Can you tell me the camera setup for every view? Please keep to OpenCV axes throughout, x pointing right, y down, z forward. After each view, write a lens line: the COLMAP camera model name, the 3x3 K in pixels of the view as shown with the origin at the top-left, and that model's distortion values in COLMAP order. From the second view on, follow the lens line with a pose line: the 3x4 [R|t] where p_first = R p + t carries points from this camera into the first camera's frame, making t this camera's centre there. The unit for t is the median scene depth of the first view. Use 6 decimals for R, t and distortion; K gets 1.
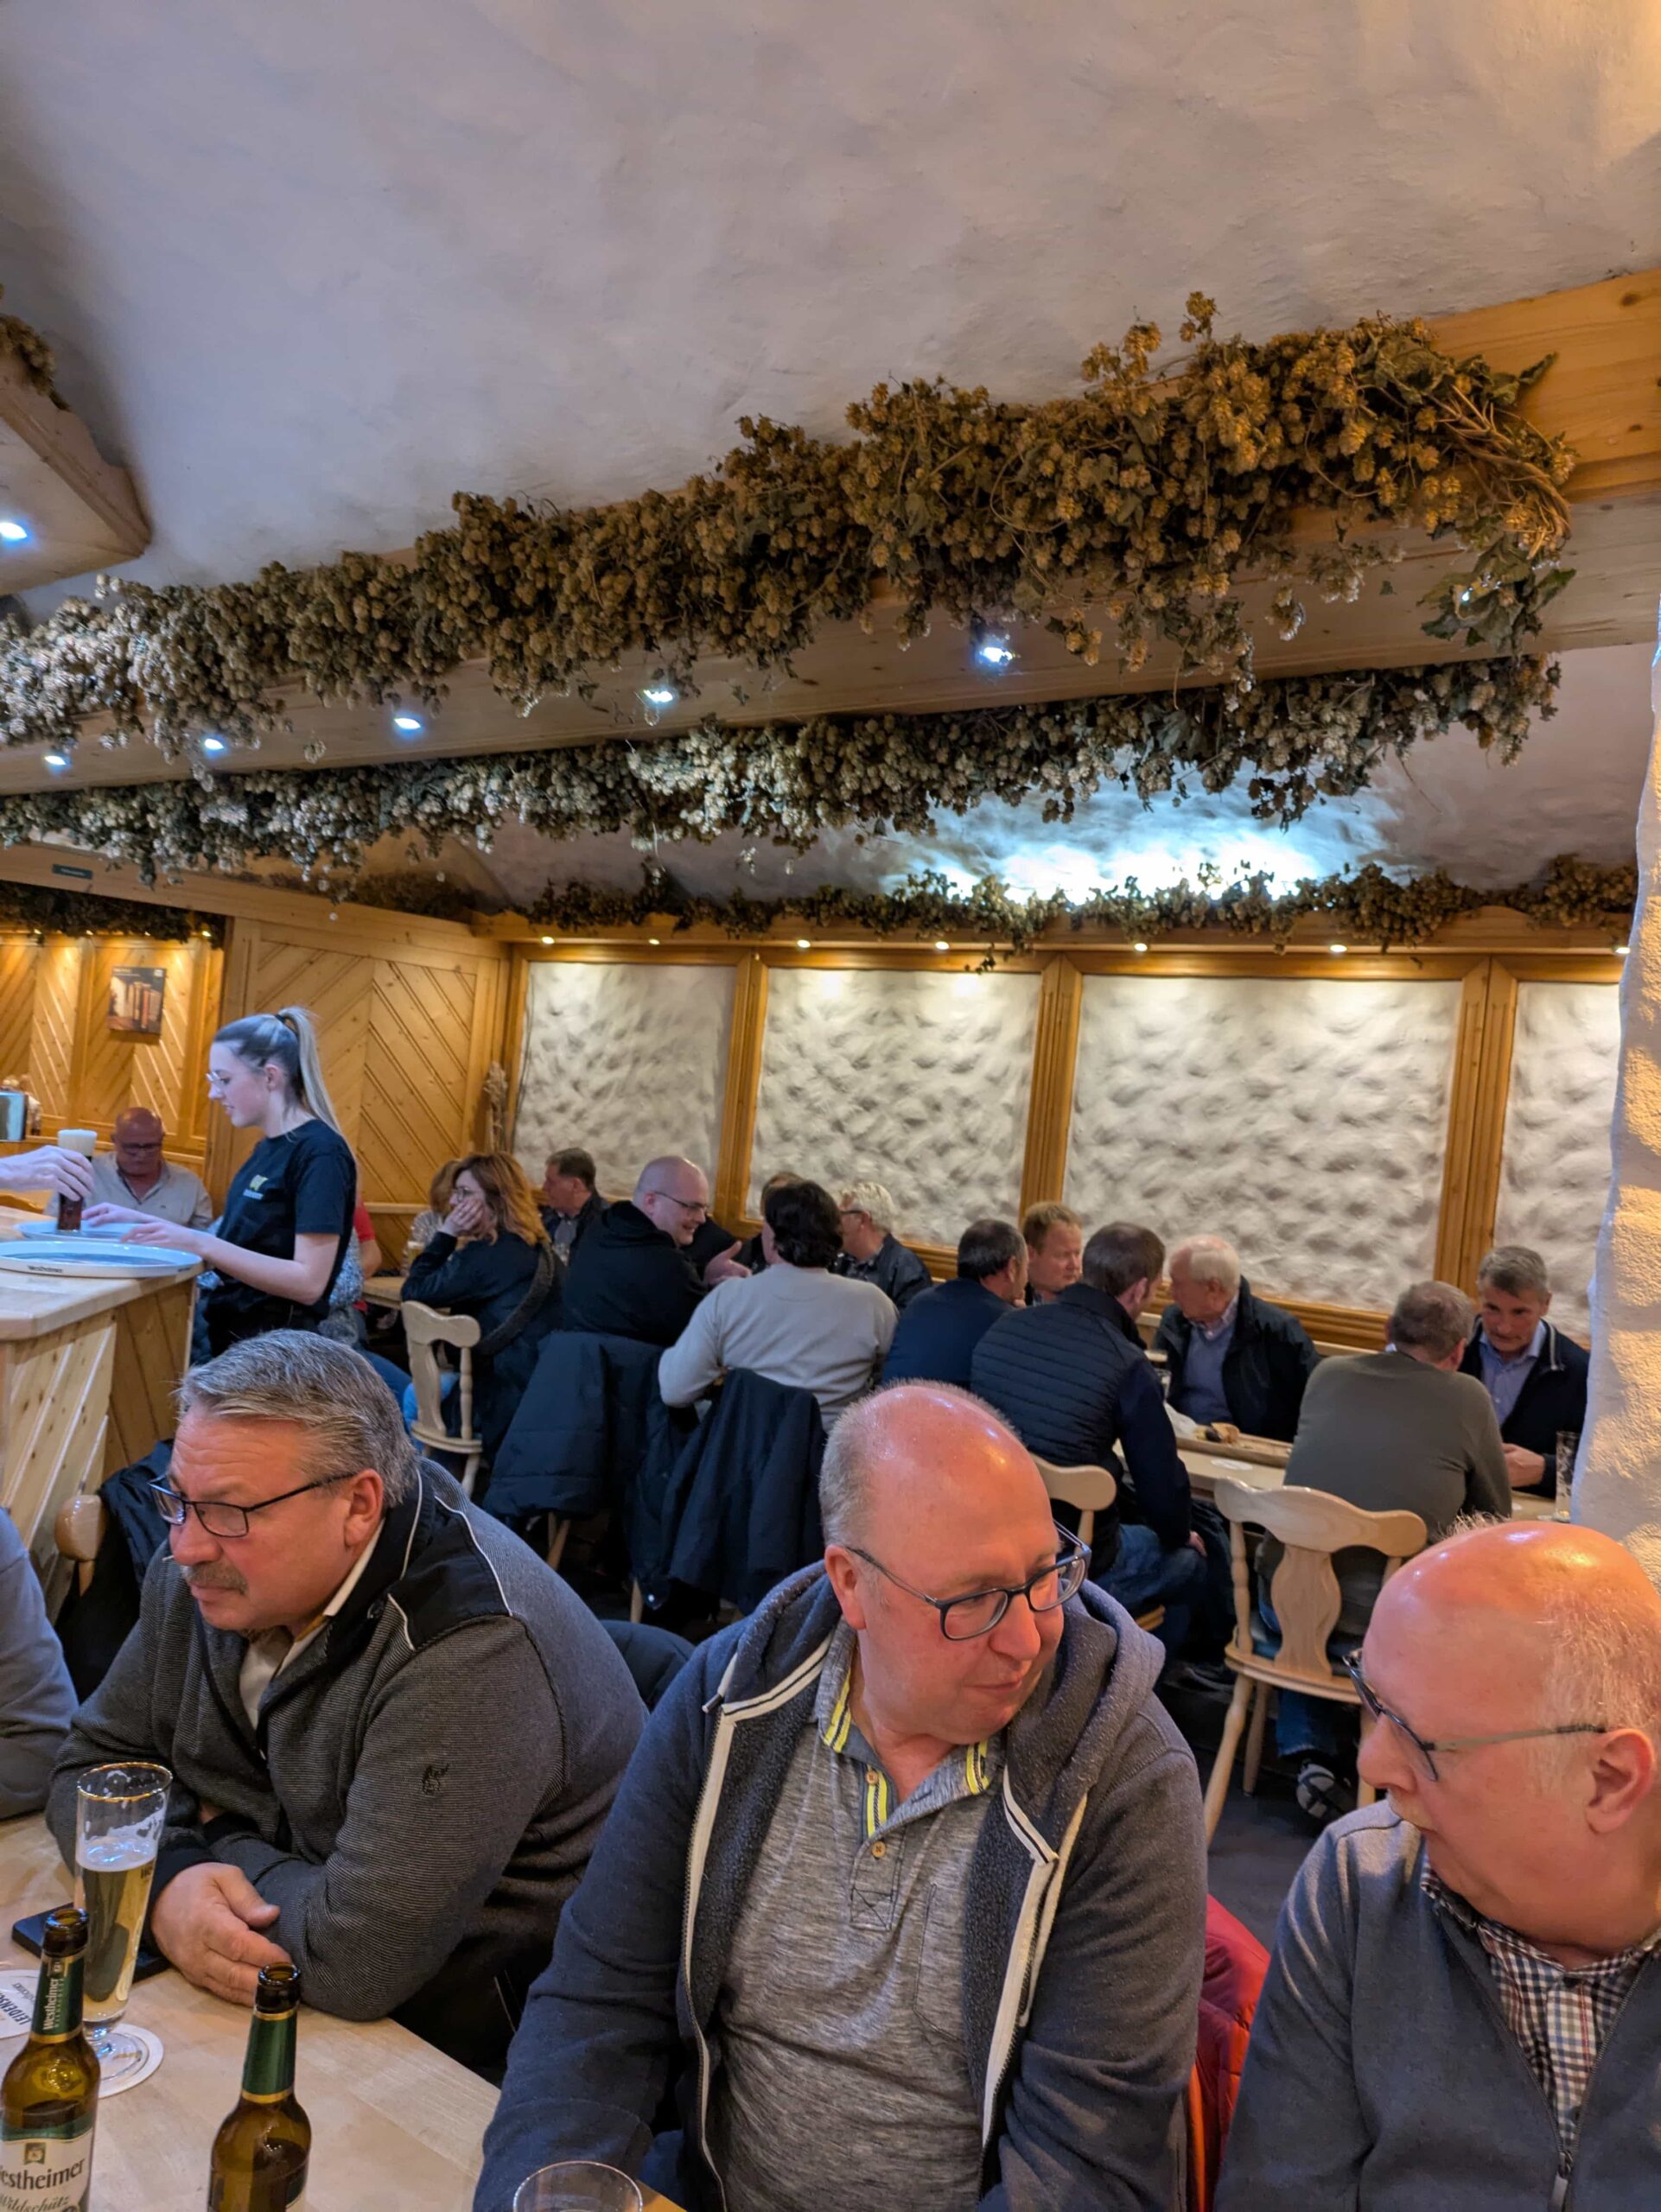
lens RADIAL K [[1615.6, 0, 830.5], [0, 1615.6, 1106.0], [0, 0, 1]] dist [0.057842, -0.065801]
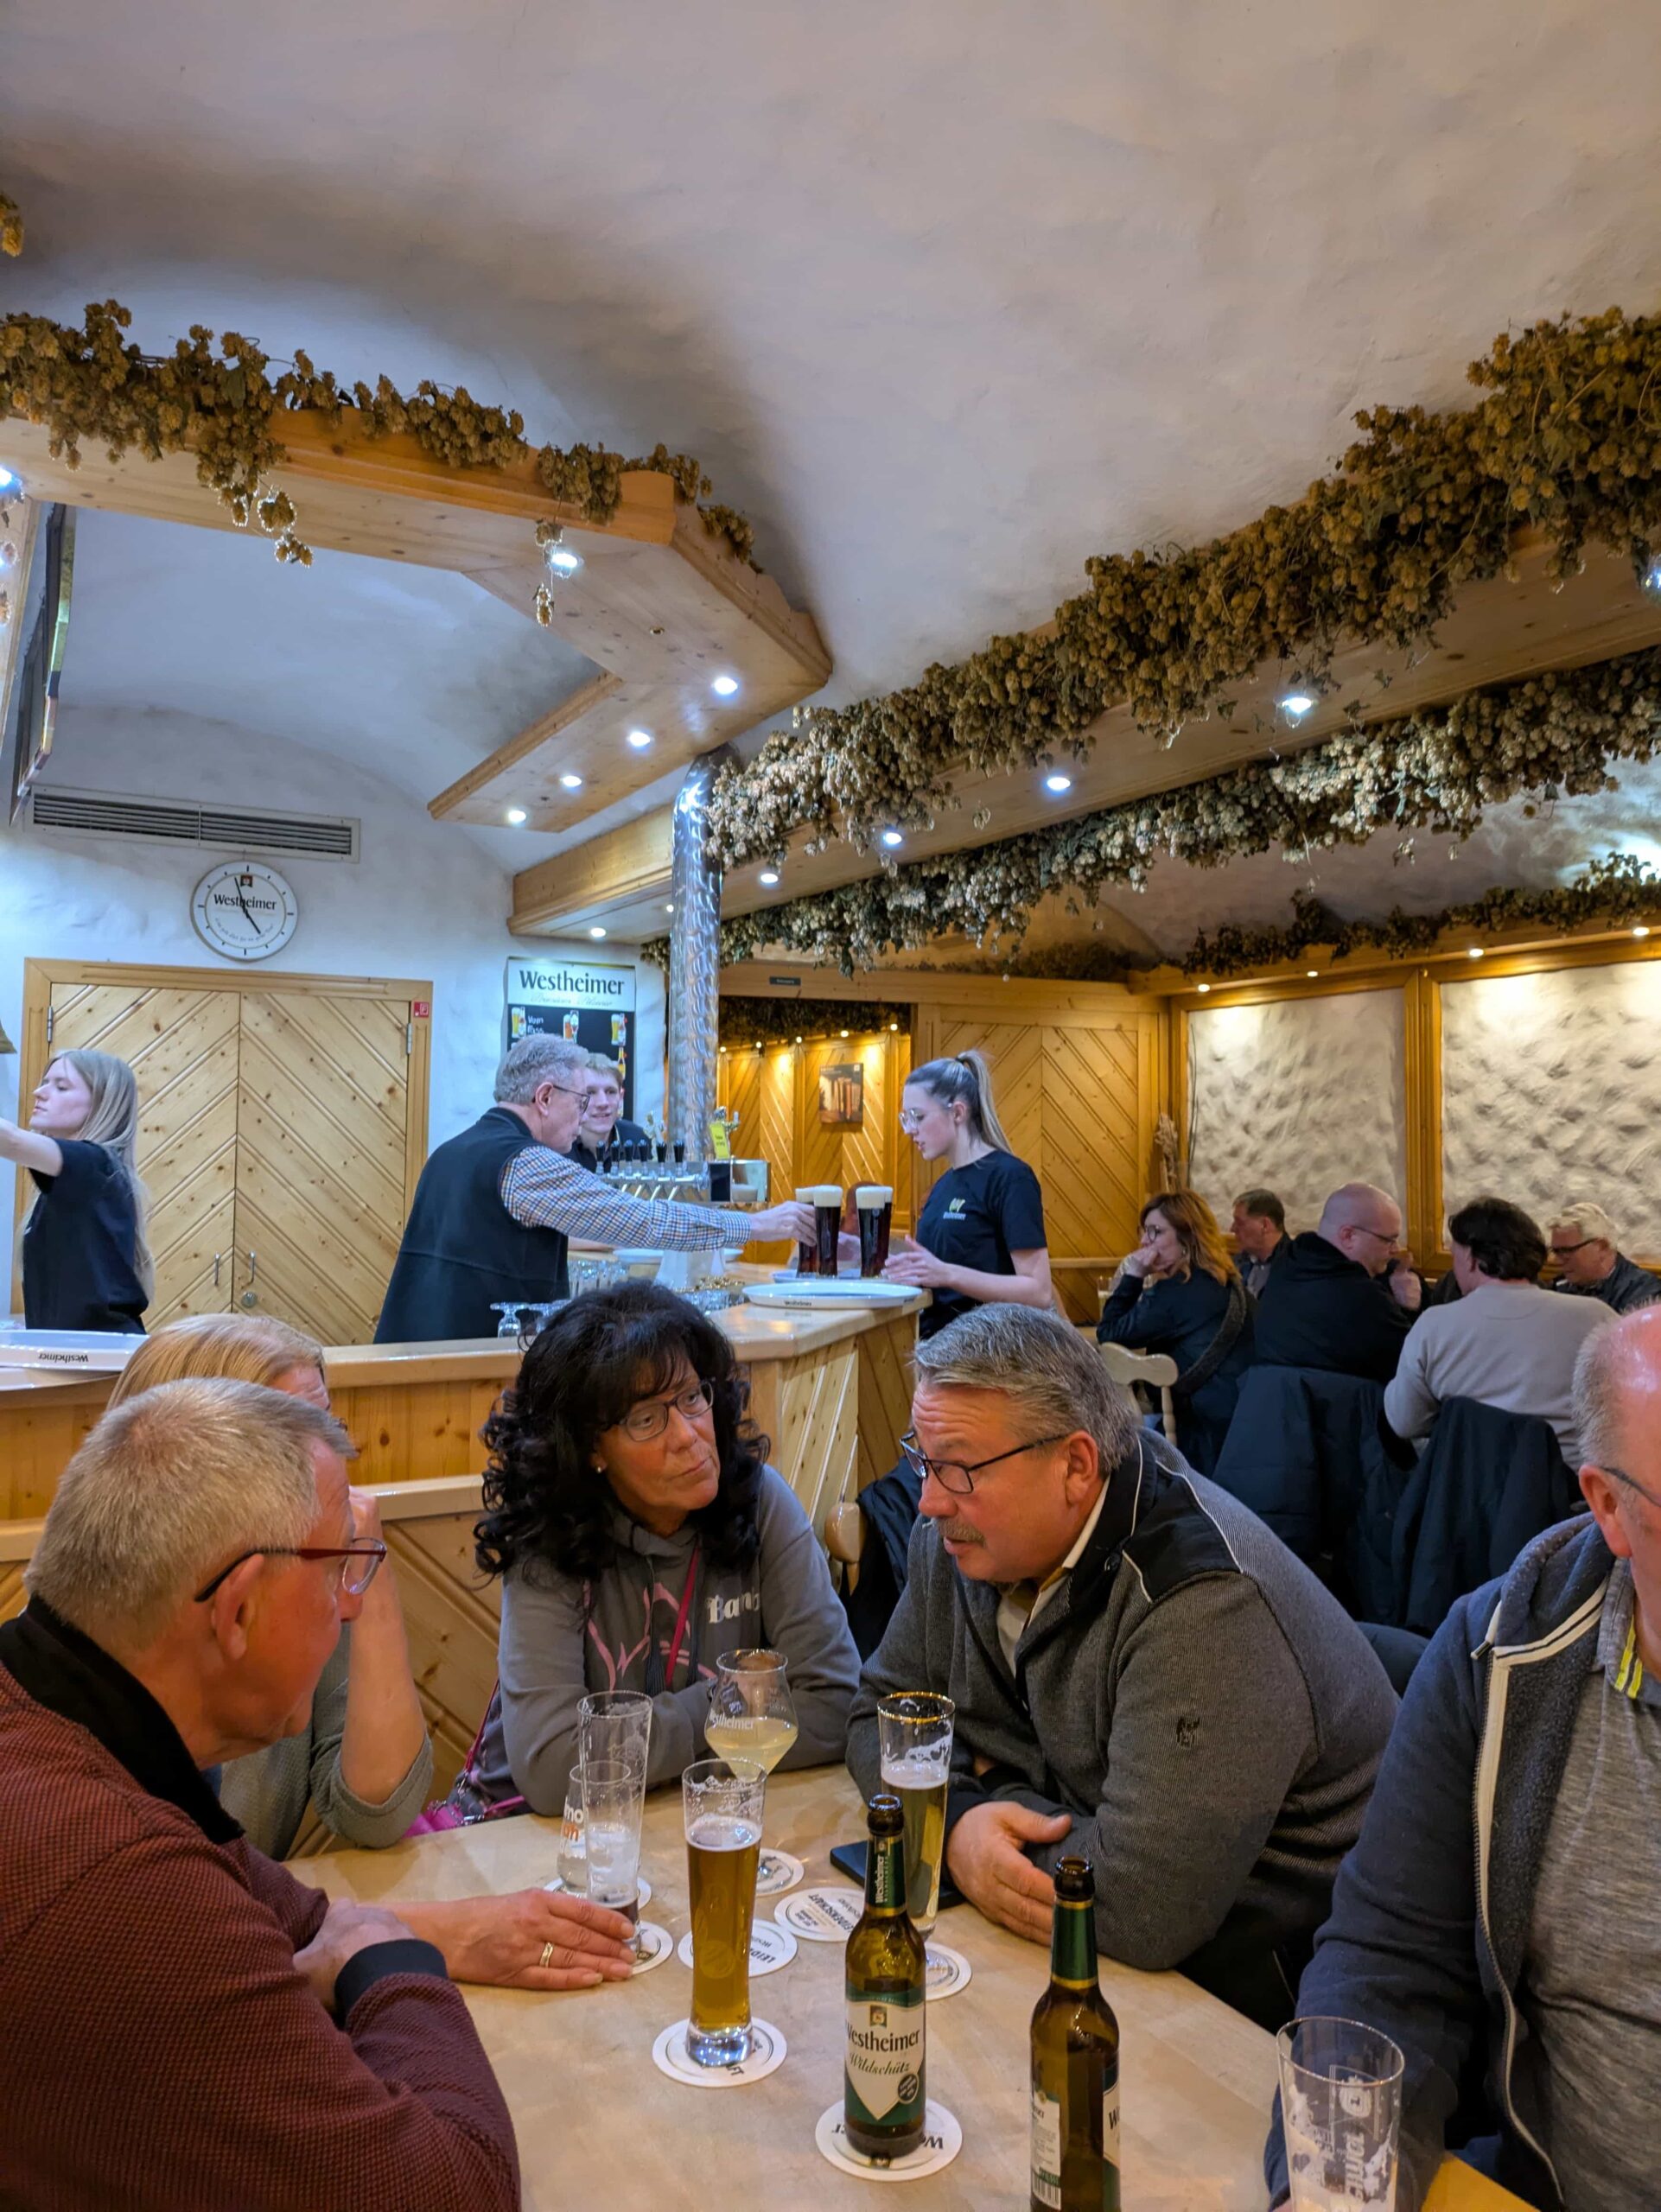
lens RADIAL K [[1706.9, 0, 784.7], [0, 1706.9, 1209.7], [0, 0, 1]] dist [0.090931, -0.084154]
pose [[0.917724, -0.114534, -0.380348, -0.023968], [0.077511, 0.990757, -0.111323, 0.157612], [0.389582, 0.072683, 0.918119, -0.103063]]
